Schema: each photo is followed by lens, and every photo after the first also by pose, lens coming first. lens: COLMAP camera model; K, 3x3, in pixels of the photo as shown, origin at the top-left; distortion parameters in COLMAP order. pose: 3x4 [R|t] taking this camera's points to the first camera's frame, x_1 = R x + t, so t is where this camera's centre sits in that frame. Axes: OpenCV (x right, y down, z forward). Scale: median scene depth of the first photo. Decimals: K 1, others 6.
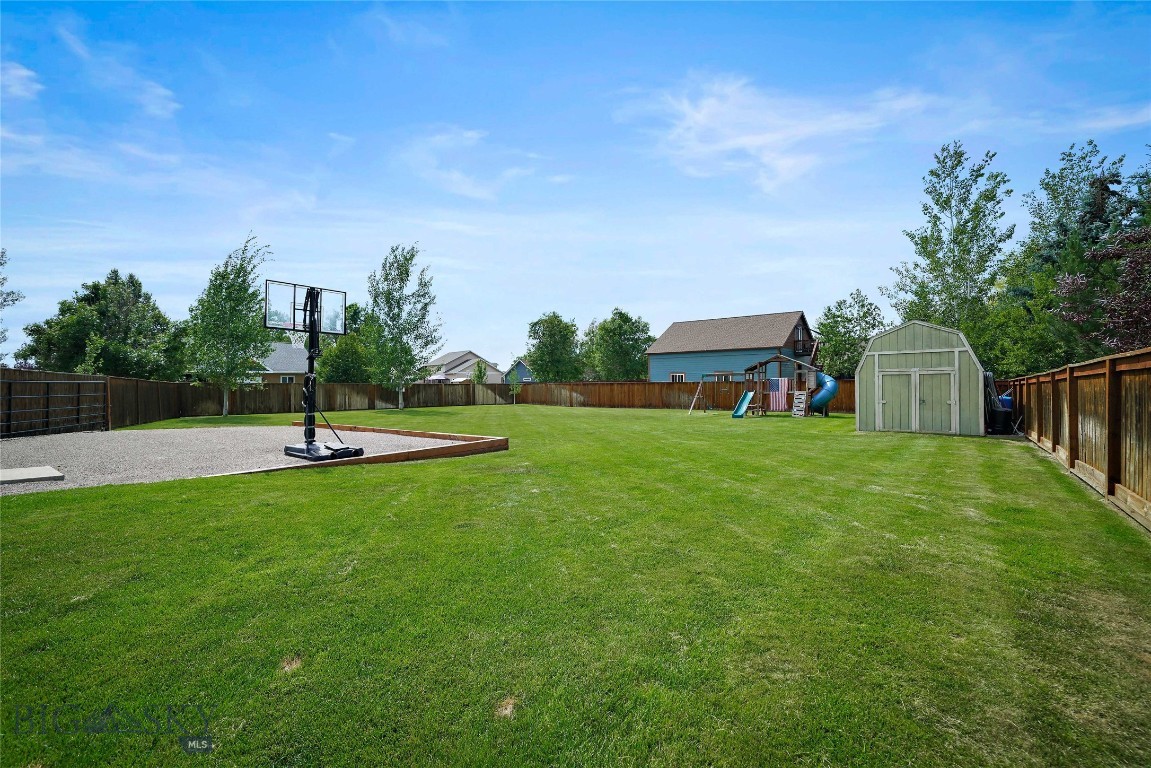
lens RADIAL K [[494.9, 0, 575.5], [0, 494.9, 384.0], [0, 0, 1]] dist [0.053047, -0.000004]
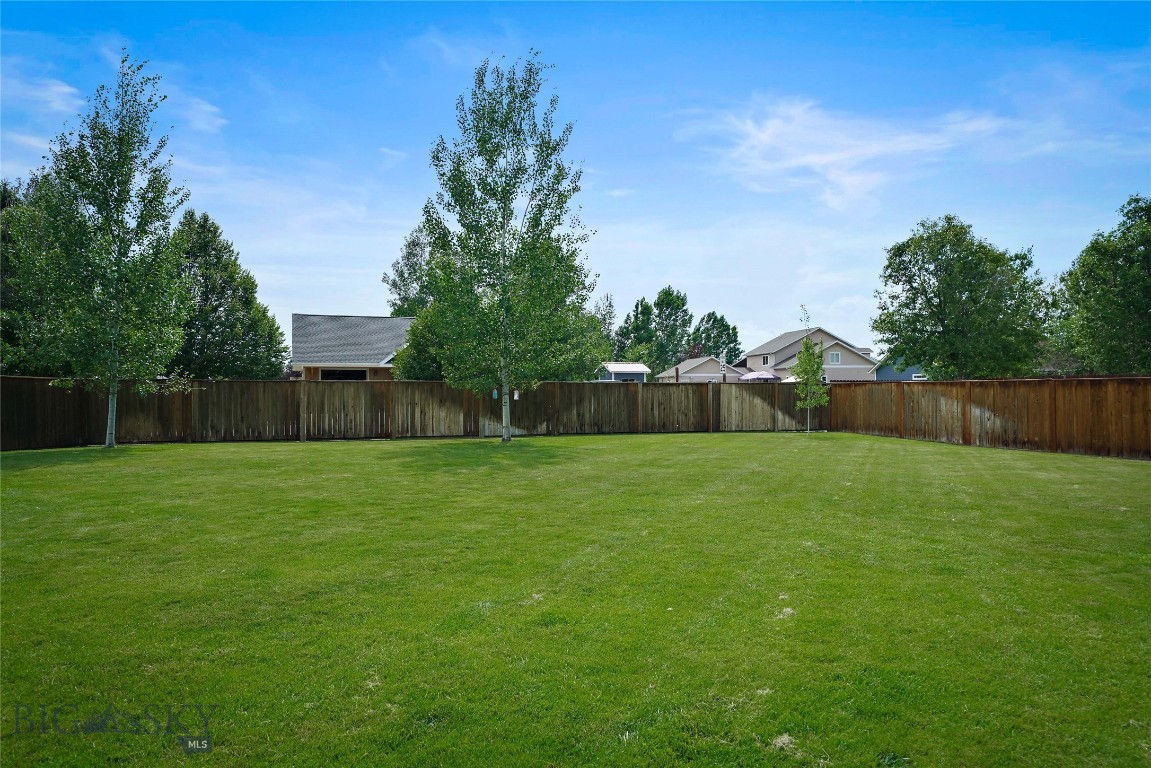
lens RADIAL K [[778.7, 0, 575.5], [0, 778.7, 384.0], [0, 0, 1]] dist [0.028357, -0.000662]
pose [[0.851840, -0.001110, -0.523800, 0.049770], [-0.001146, 0.999991, -0.003982, 0.003113], [0.523800, 0.003992, 0.851832, 0.343958]]
